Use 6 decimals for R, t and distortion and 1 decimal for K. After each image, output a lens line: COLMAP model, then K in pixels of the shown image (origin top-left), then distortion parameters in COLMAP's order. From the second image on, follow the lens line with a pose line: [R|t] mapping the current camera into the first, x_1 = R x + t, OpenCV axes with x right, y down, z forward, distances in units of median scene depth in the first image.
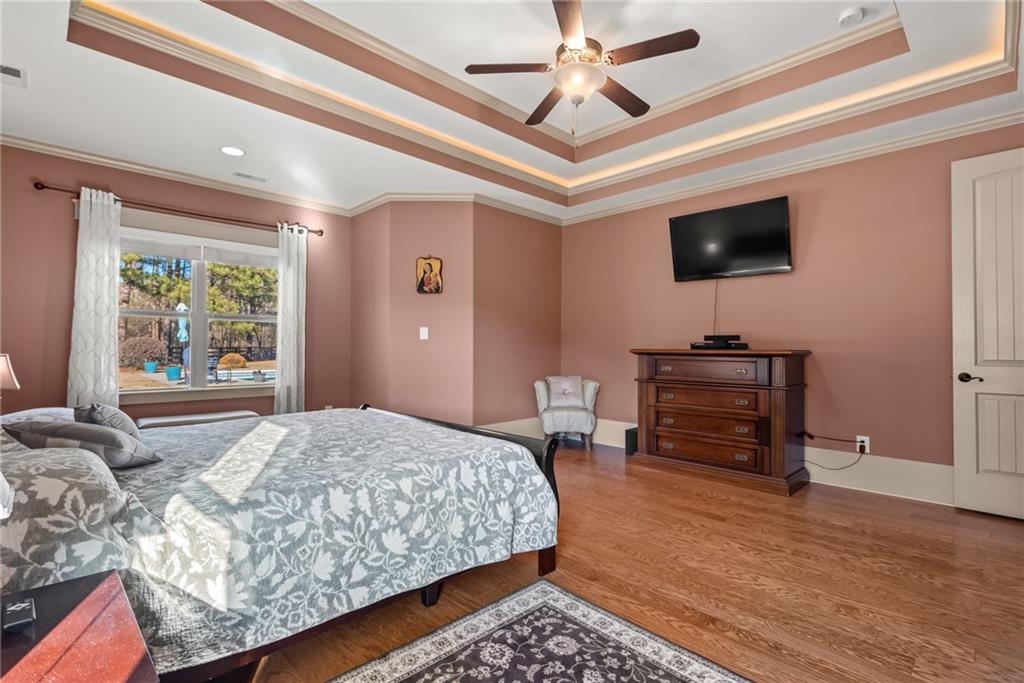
lens RADIAL K [[483.1, 0, 507.7], [0, 483.1, 335.8], [0, 0, 1]] dist [0.017707, -0.009136]
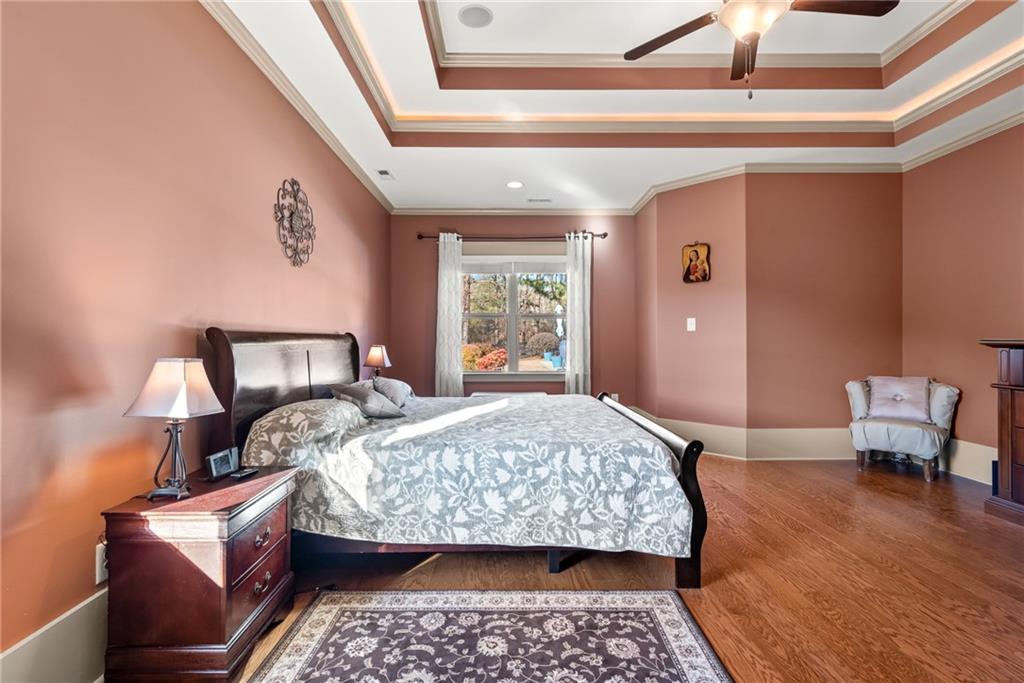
lens RADIAL K [[483.1, 0, 507.7], [0, 483.1, 335.8], [0, 0, 1]] dist [0.017707, -0.009136]
pose [[0.725224, -0.012845, -0.688393, 0.562551], [0.023501, 0.999705, 0.006104, 0.006345], [0.688112, -0.020604, 0.725312, 0.142701]]
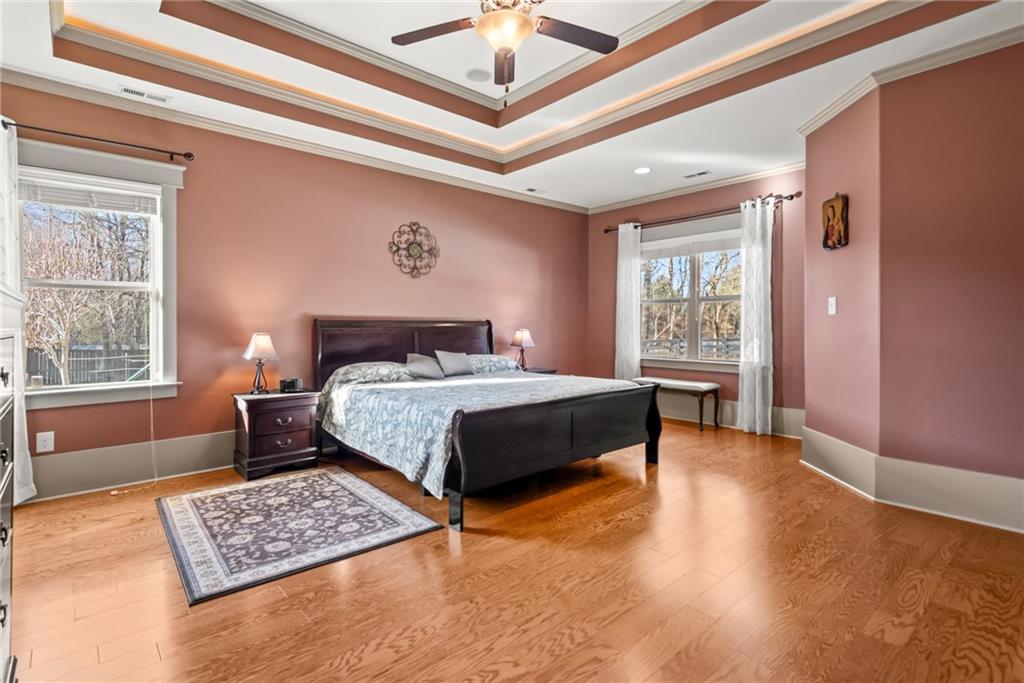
lens RADIAL K [[488.2, 0, 511.3], [0, 488.2, 319.5], [0, 0, 1]] dist [0.019240, -0.018885]
pose [[-0.047296, -0.015524, -0.998760, 1.438543], [0.023860, 0.999576, -0.016666, 0.039677], [0.998596, -0.024618, -0.046906, 1.432570]]
